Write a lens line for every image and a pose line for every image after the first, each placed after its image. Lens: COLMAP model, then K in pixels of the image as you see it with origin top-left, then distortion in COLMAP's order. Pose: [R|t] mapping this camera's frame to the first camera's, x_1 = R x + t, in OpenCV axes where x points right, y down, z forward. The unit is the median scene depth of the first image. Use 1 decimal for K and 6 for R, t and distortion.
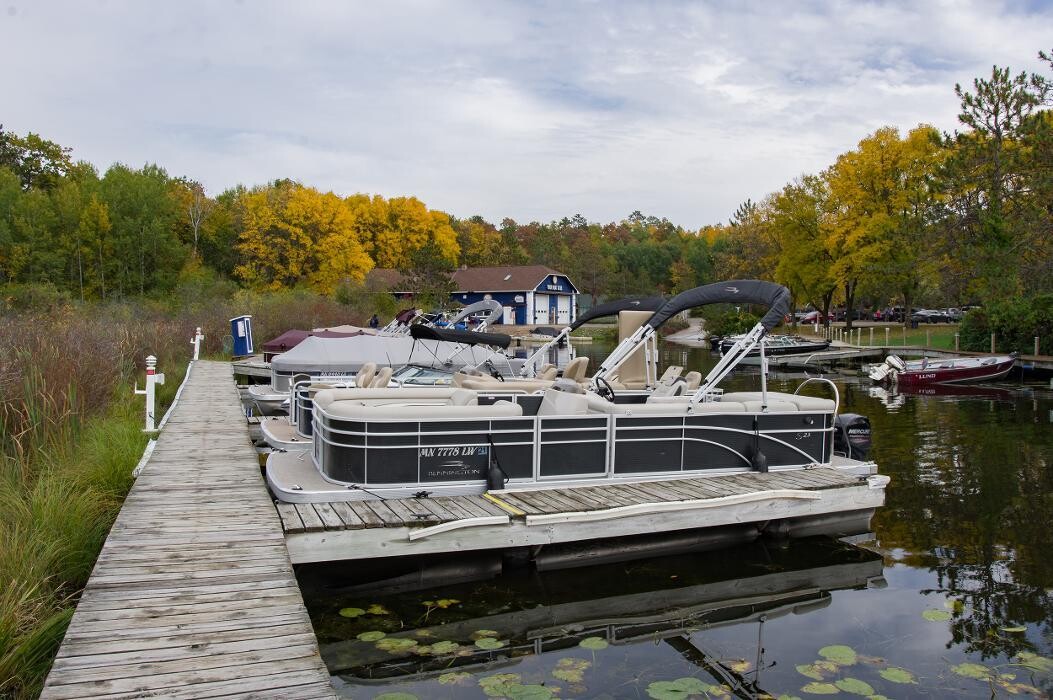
lens RADIAL K [[823.4, 0, 526.5], [0, 823.4, 350.0], [0, 0, 1]] dist [-0.068616, 0.015341]
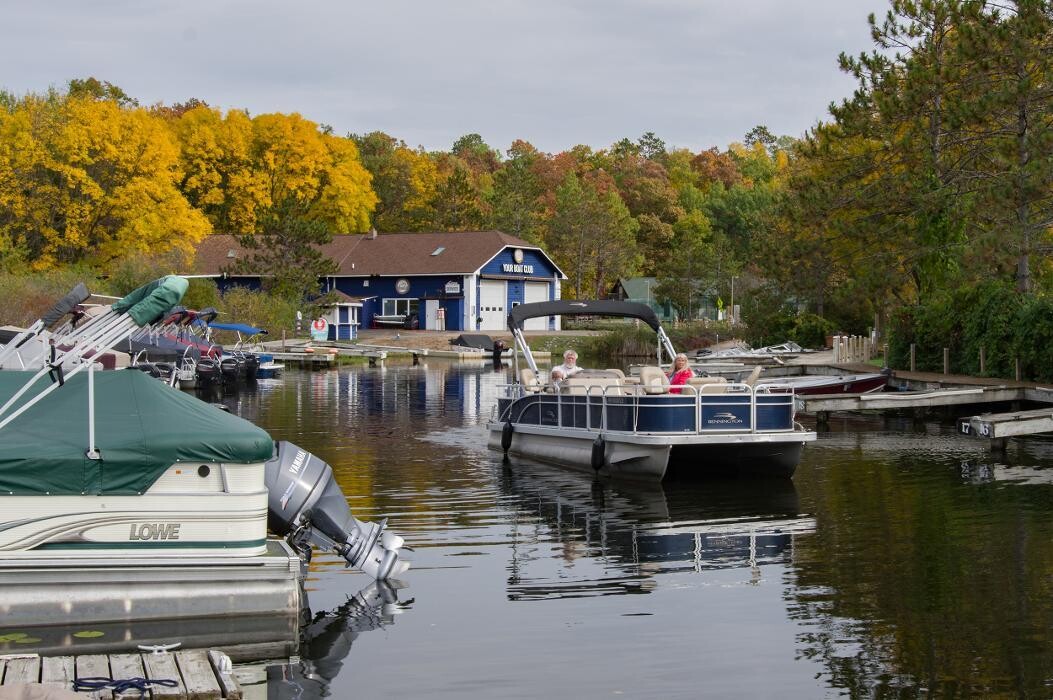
lens RADIAL K [[1546.0, 0, 530.1], [0, 1546.0, 350.9], [0, 0, 1]] dist [0.001514, 0.033798]
pose [[0.998762, 0.007179, -0.049229, 0.100265], [-0.008115, 0.999790, -0.018843, 0.004572], [0.049083, 0.019219, 0.998610, -0.114586]]
